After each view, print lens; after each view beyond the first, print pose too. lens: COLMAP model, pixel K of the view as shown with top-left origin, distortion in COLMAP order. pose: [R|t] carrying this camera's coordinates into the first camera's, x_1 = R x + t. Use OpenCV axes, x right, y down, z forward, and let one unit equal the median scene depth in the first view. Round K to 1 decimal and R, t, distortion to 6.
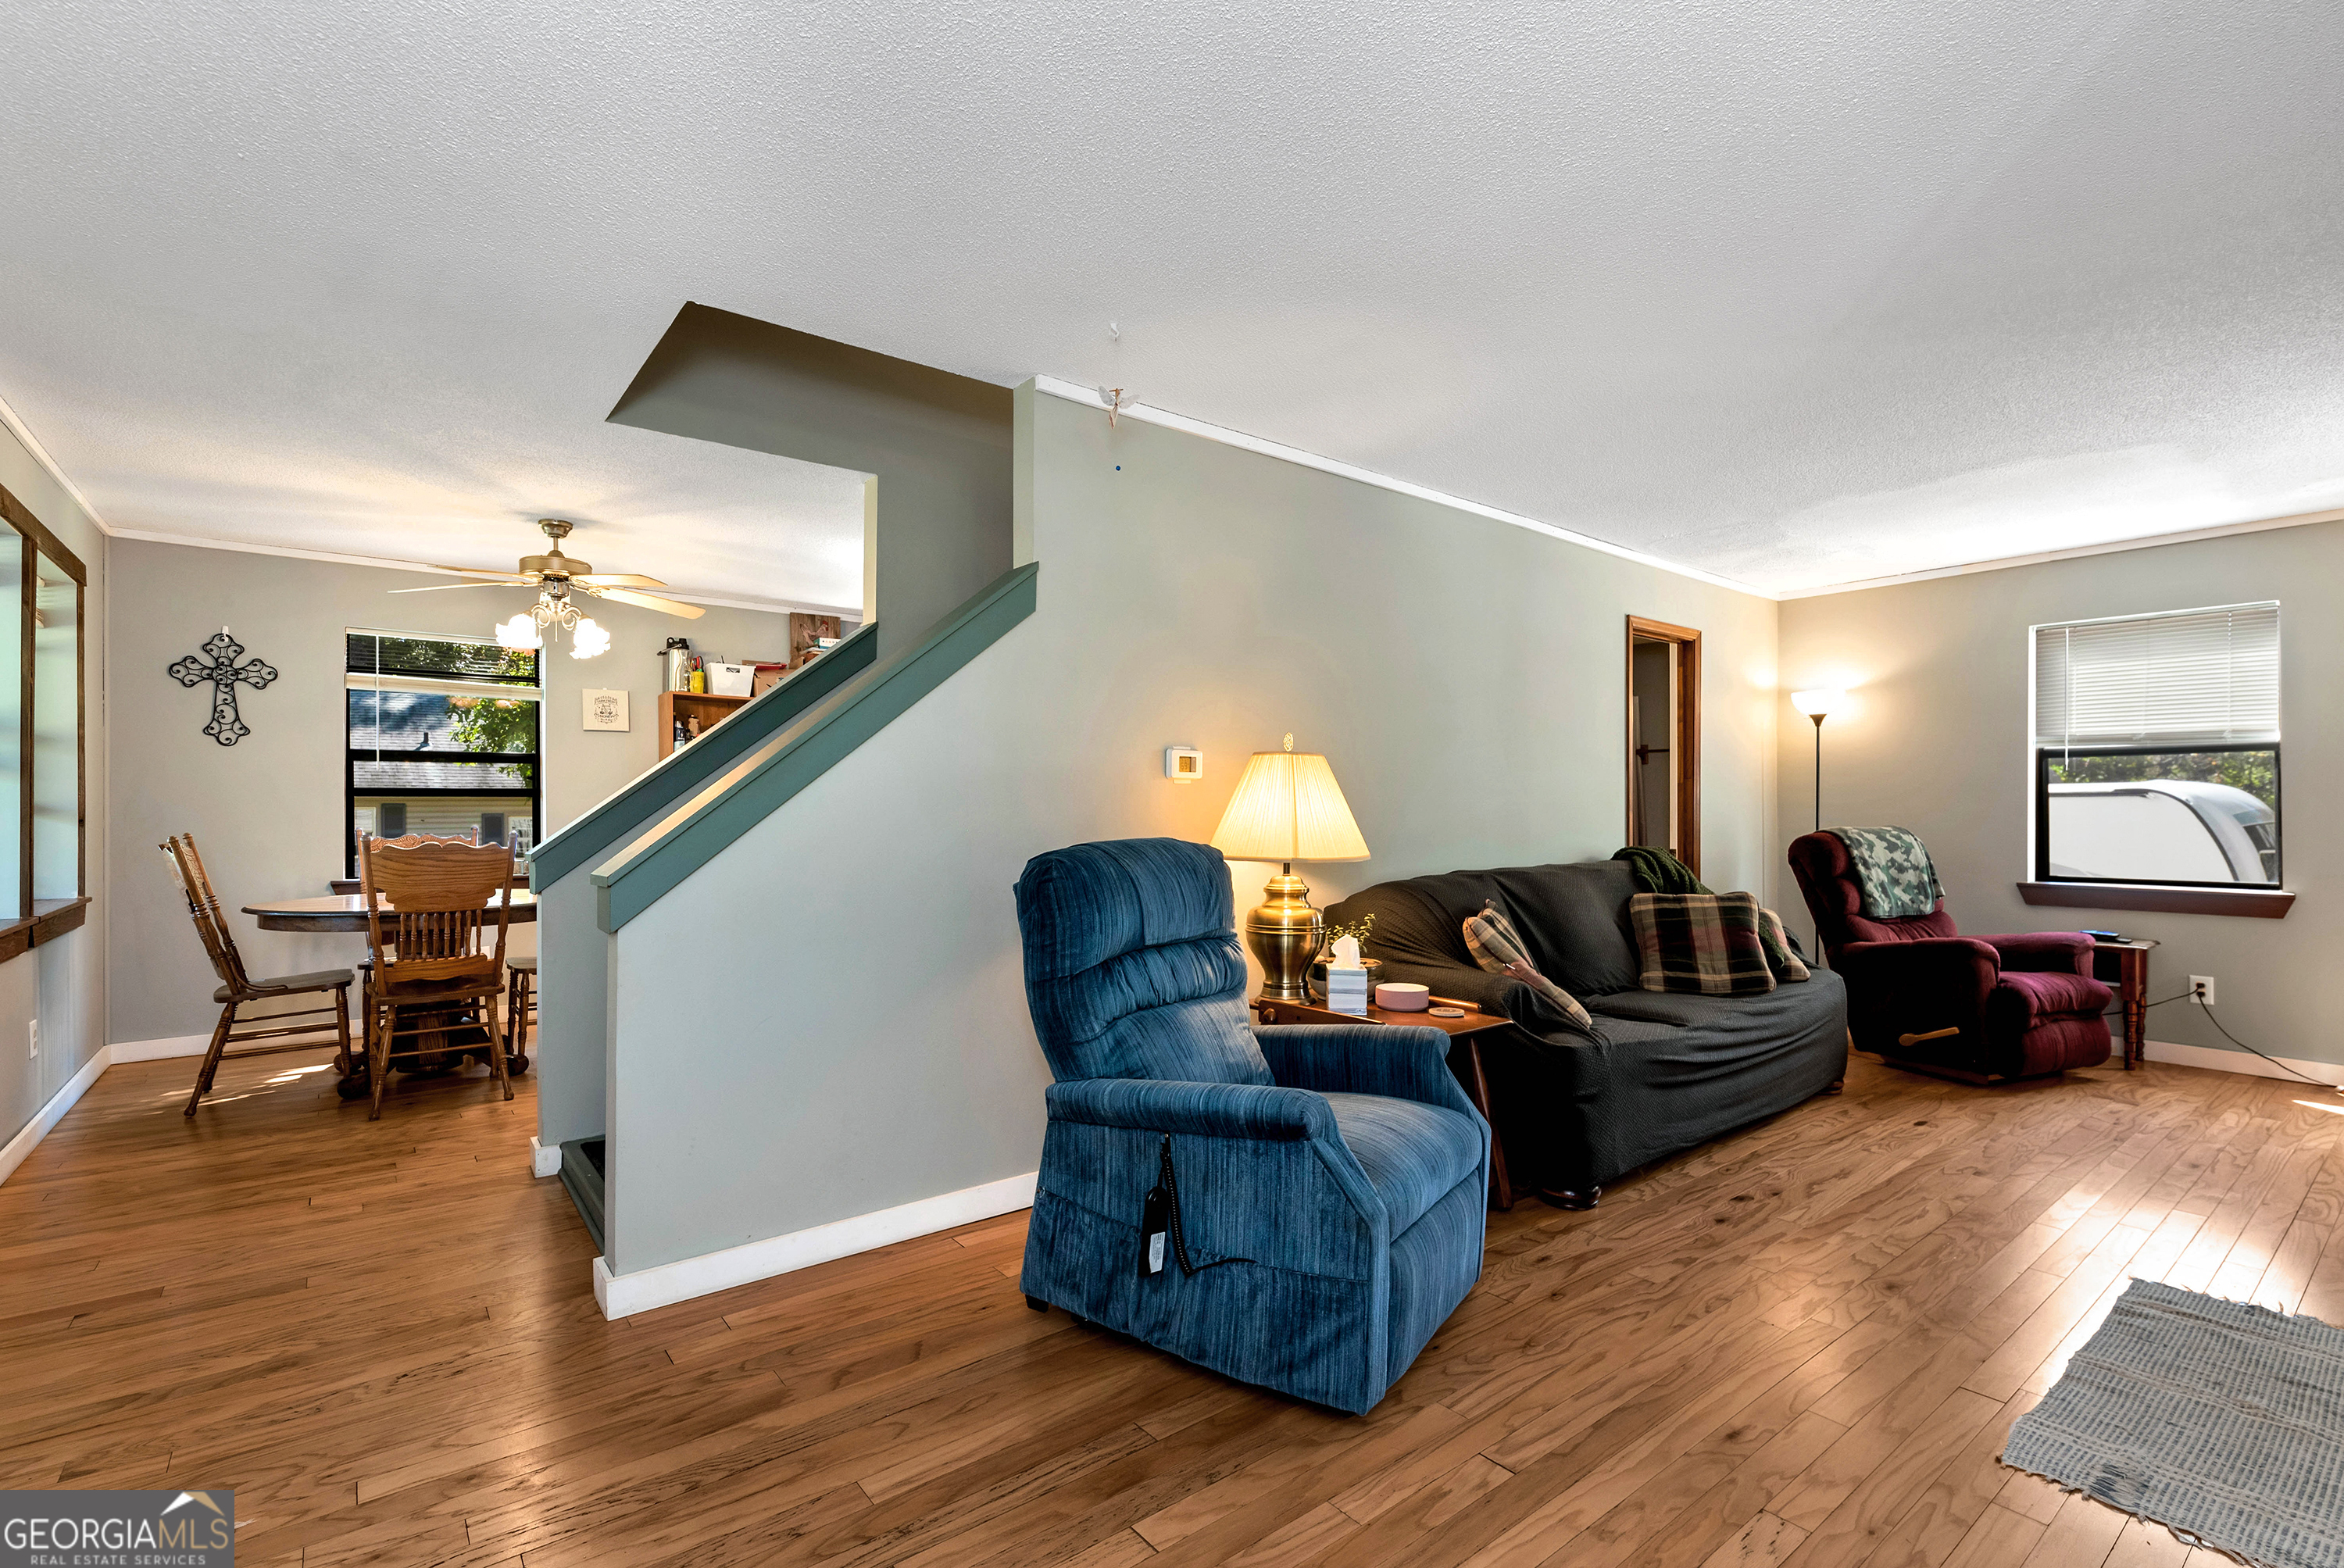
lens RADIAL K [[1077.6, 0, 1188.3], [0, 1077.6, 805.6], [0, 0, 1]] dist [-0.003438, 0.000745]
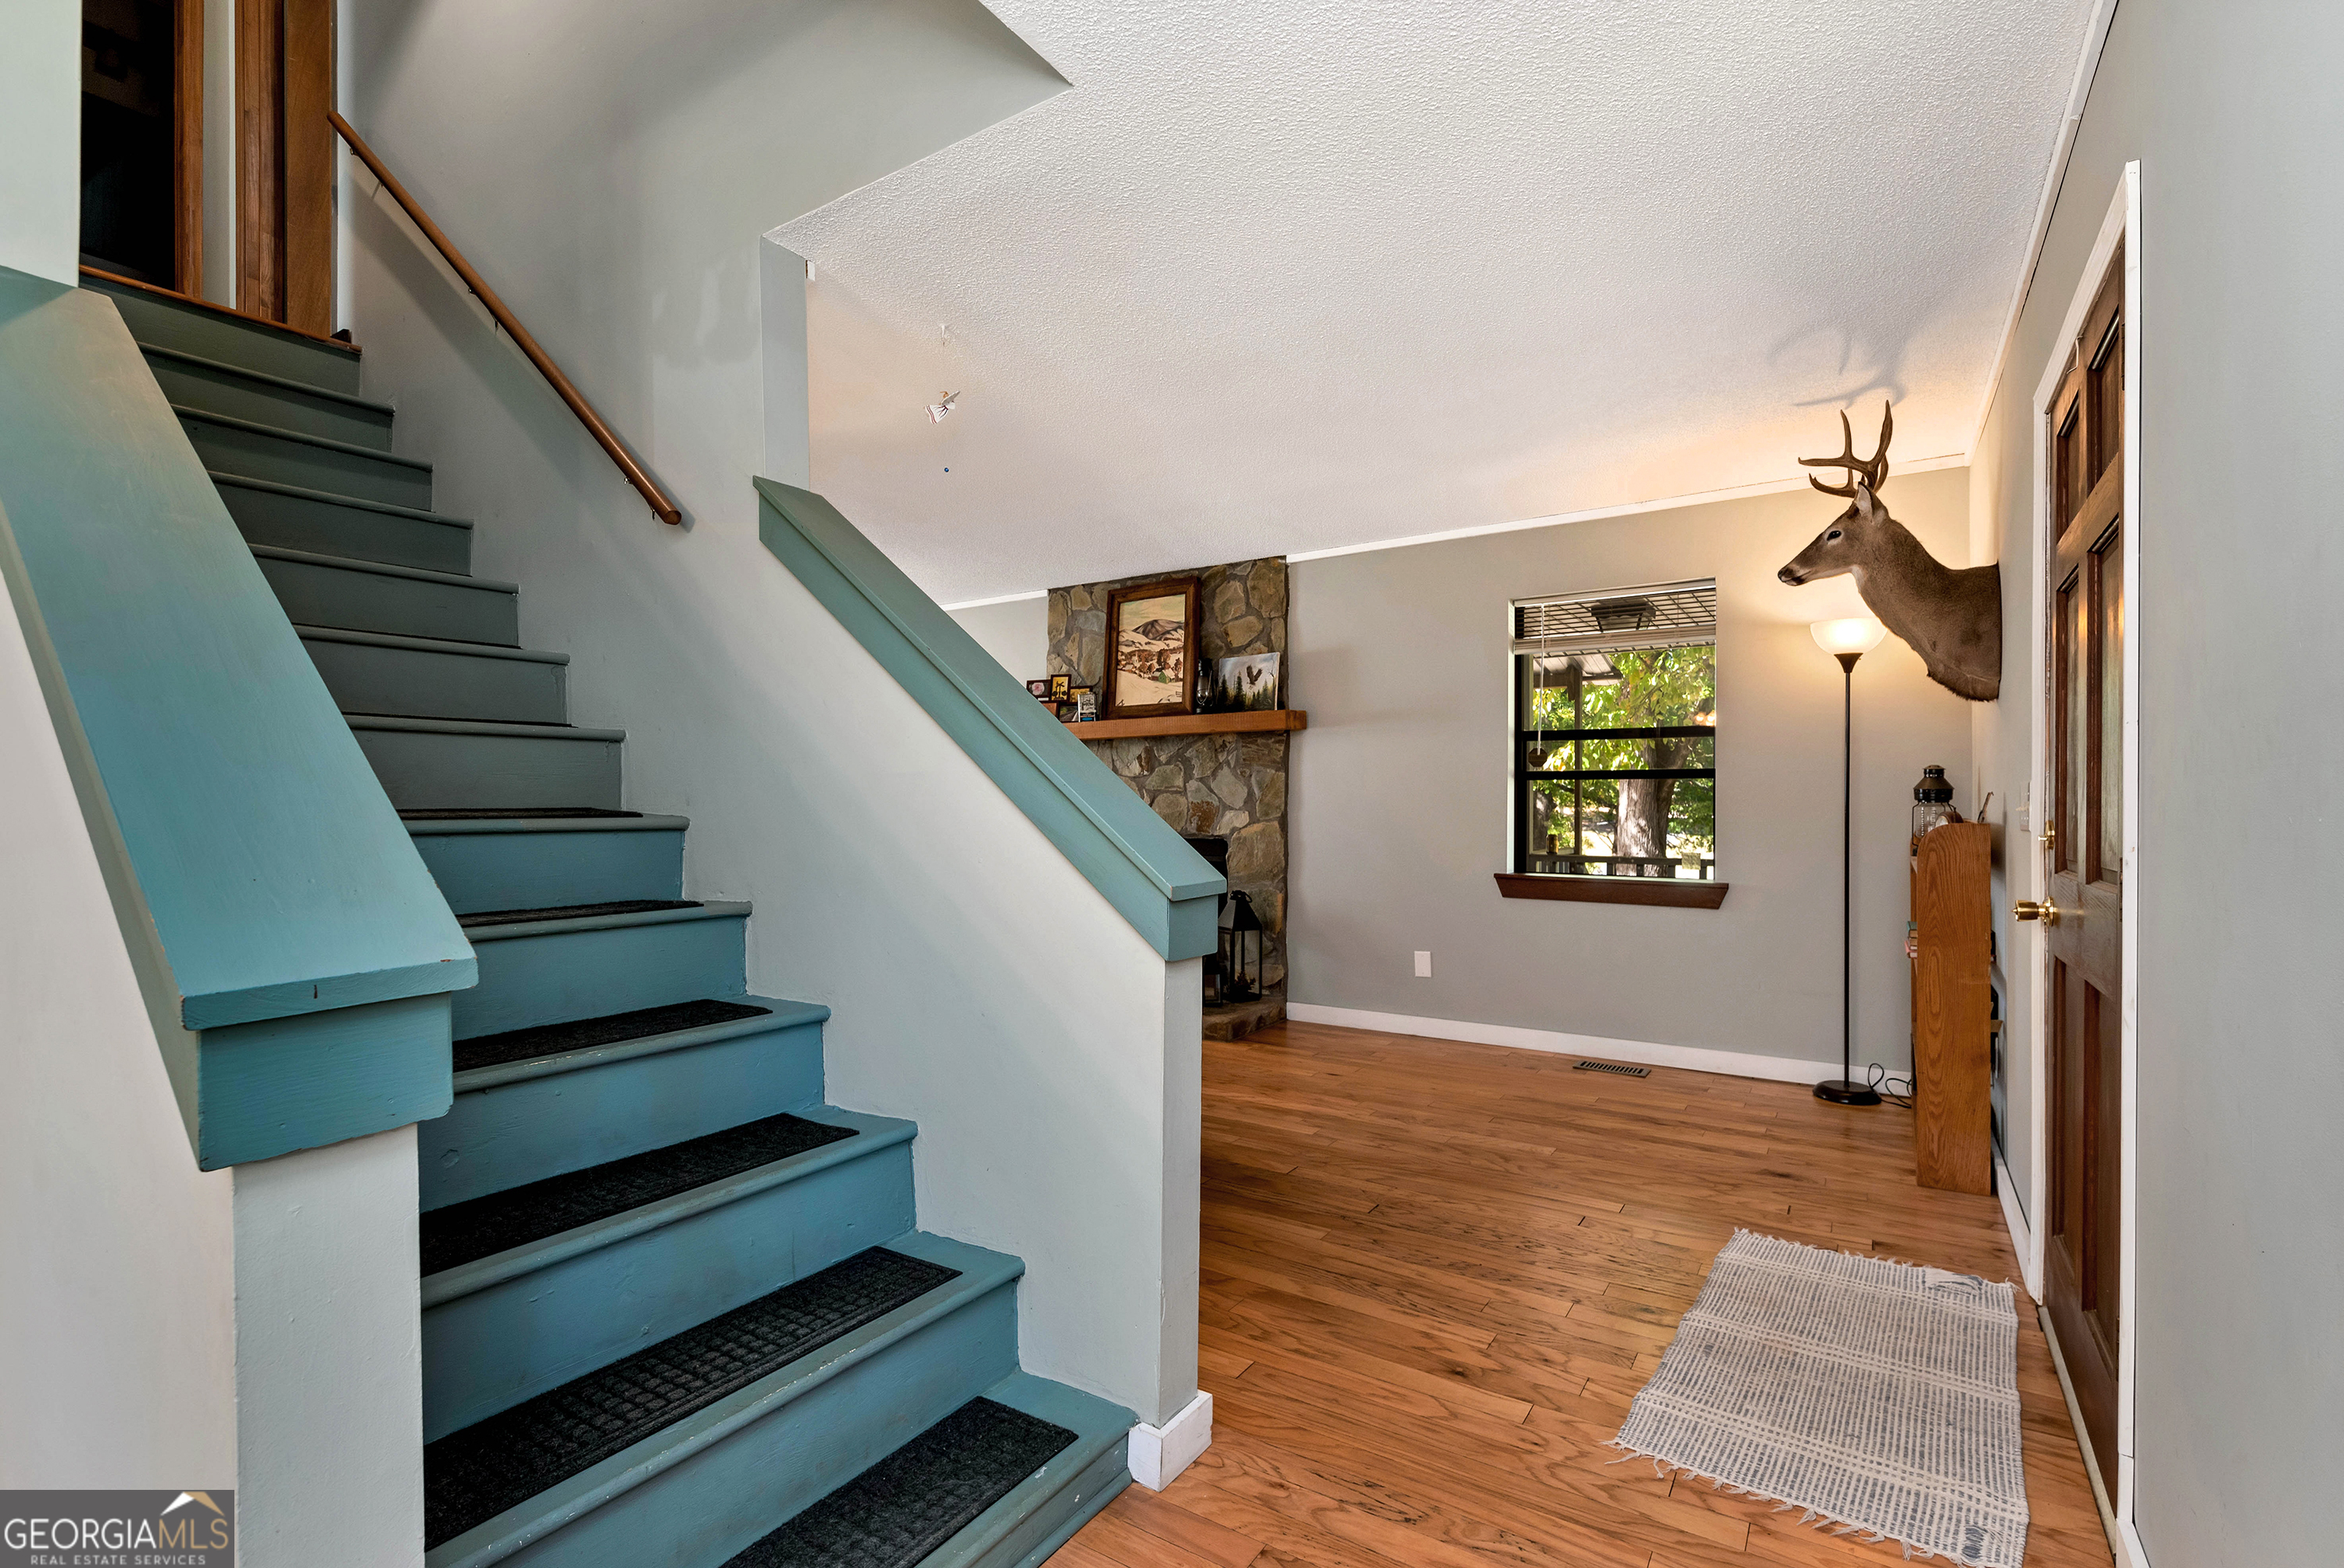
lens RADIAL K [[1077.6, 0, 1188.3], [0, 1077.6, 805.6], [0, 0, 1]] dist [-0.003438, 0.000745]
pose [[-0.328478, 0.000604, 0.944512, -0.716650], [0.004333, 0.999990, 0.000868, 0.004672], [-0.944502, 0.004378, -0.328477, 0.710882]]
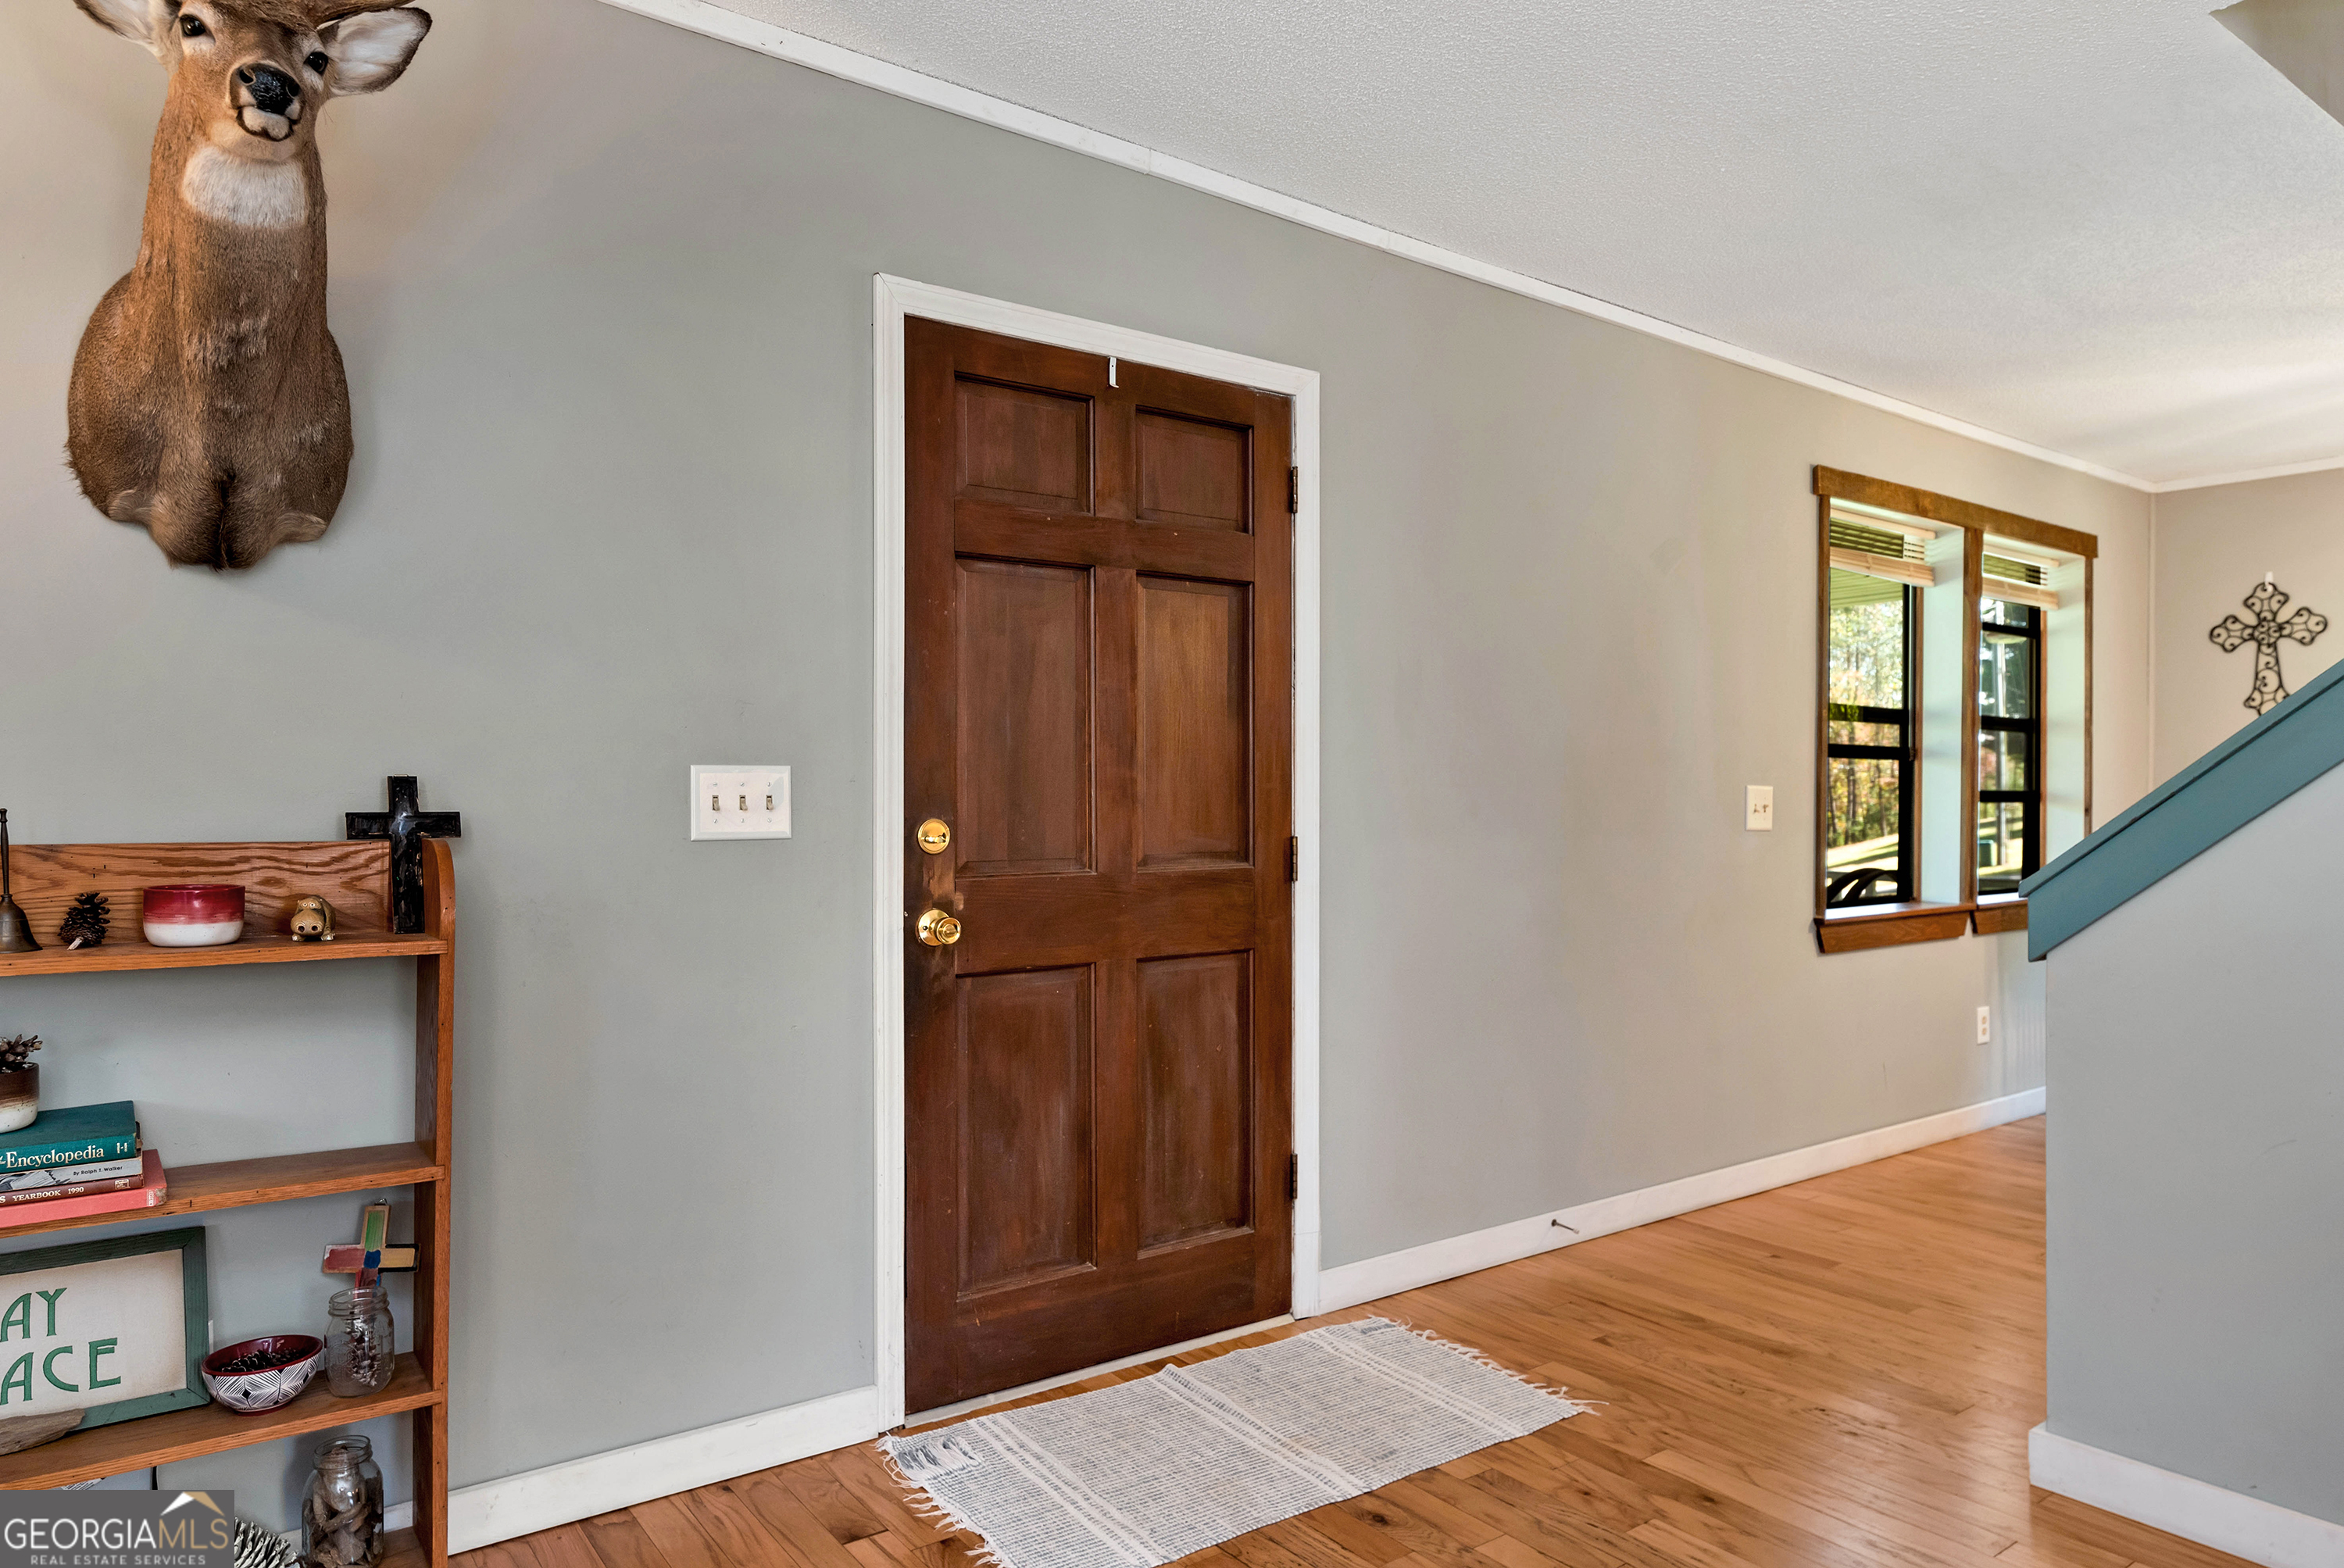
lens RADIAL K [[1462.4, 0, 1174.3], [0, 1462.4, 807.0], [0, 0, 1]] dist [0.000736, 0.000301]
pose [[-0.032758, 0.008500, -0.999427, 0.271612], [-0.001162, 0.999963, 0.008543, 0.001770], [0.999463, 0.001441, -0.032746, 0.245216]]
